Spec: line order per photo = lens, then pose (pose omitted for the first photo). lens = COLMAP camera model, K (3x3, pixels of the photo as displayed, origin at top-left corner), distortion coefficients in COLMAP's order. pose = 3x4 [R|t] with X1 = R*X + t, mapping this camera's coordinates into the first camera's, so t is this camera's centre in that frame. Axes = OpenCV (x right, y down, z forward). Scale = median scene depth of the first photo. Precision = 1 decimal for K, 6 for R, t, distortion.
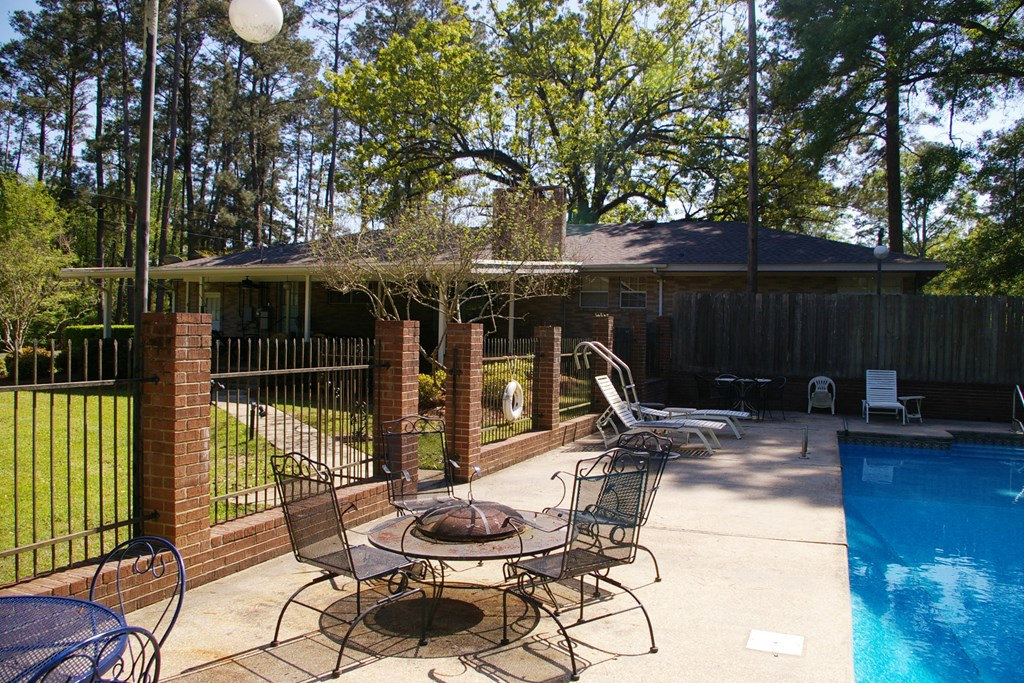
lens RADIAL K [[790.9, 0, 512.0], [0, 790.9, 341.5], [0, 0, 1]] dist [-0.110081, 0.061962]
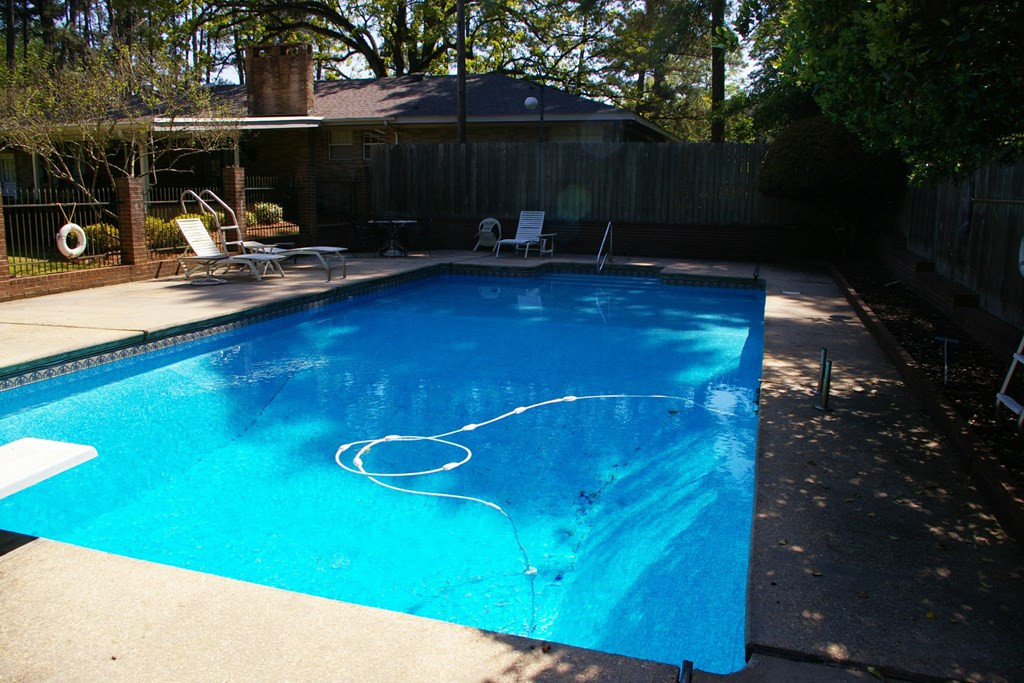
lens RADIAL K [[790.9, 0, 512.0], [0, 790.9, 341.5], [0, 0, 1]] dist [-0.110081, 0.061962]
pose [[0.996929, -0.027992, 0.073141, 0.337371], [0.014186, 0.983034, 0.182873, 0.012395], [-0.077019, -0.181274, 0.980412, -0.142327]]
